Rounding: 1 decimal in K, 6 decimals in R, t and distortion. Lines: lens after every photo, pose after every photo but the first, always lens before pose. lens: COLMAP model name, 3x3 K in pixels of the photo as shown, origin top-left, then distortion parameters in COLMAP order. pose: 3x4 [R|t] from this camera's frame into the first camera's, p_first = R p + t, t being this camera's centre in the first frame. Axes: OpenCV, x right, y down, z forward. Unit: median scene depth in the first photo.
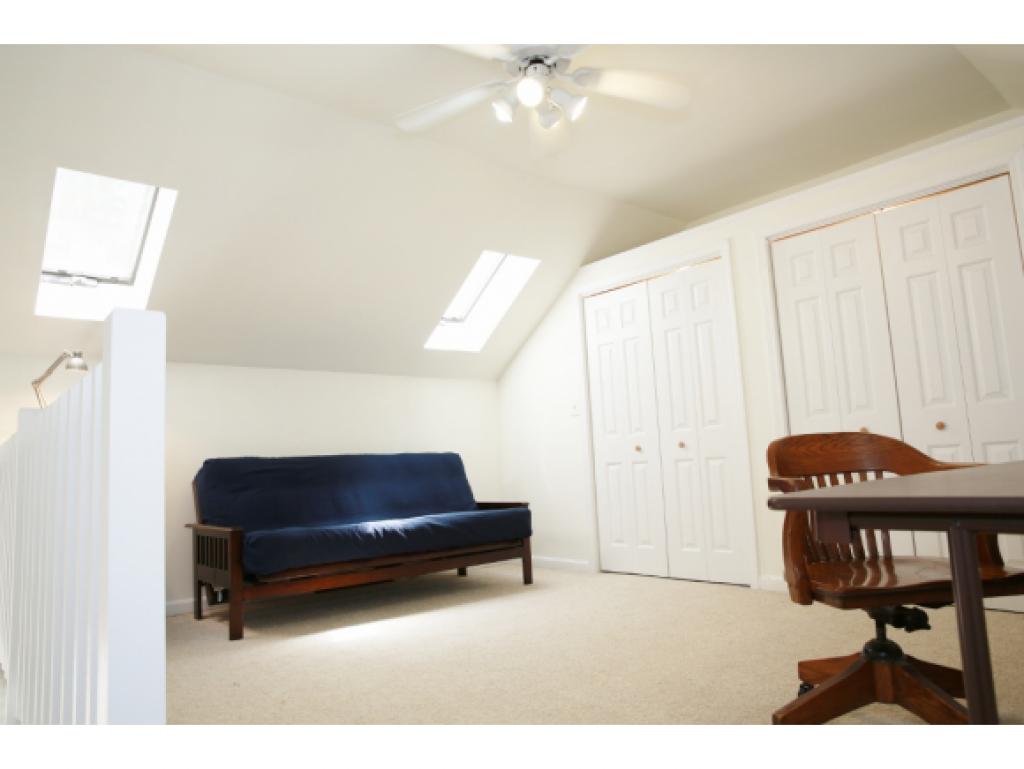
lens RADIAL K [[699.8, 0, 512.0], [0, 699.8, 384.5], [0, 0, 1]] dist [-0.110917, 0.086690]
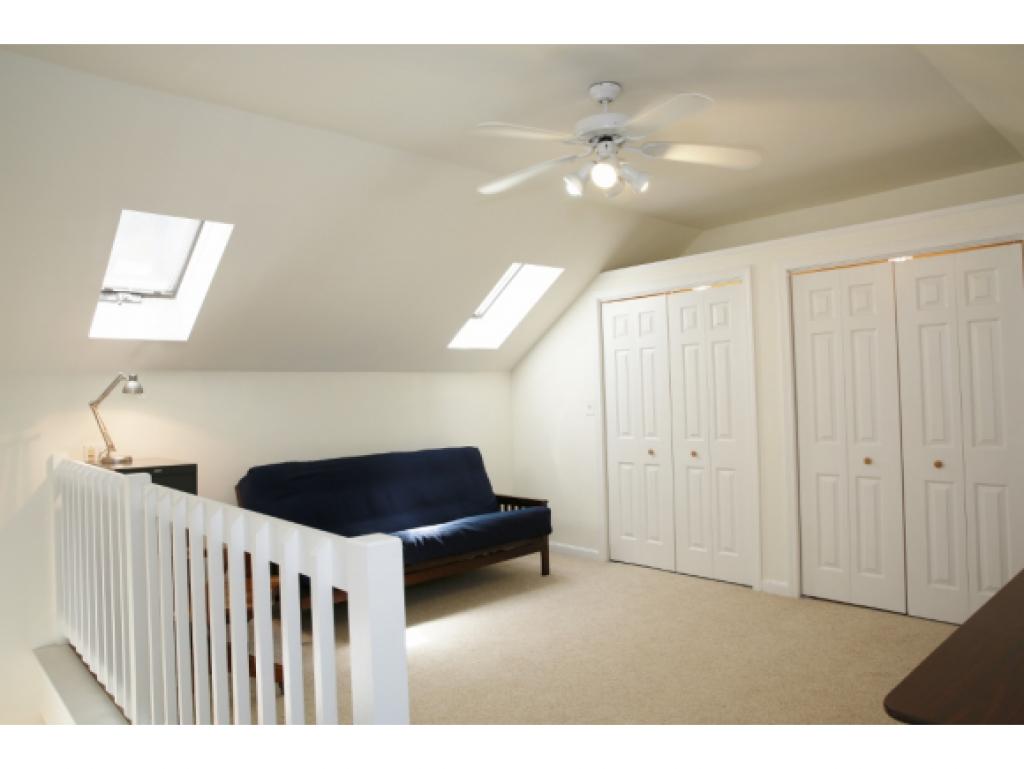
lens RADIAL K [[699.8, 0, 512.0], [0, 699.8, 384.5], [0, 0, 1]] dist [-0.110917, 0.086690]
pose [[0.998614, 0.019934, 0.048710, -0.092226], [-0.024798, 0.994539, 0.101380, -0.122039], [-0.046423, -0.102447, 0.993655, -0.045194]]
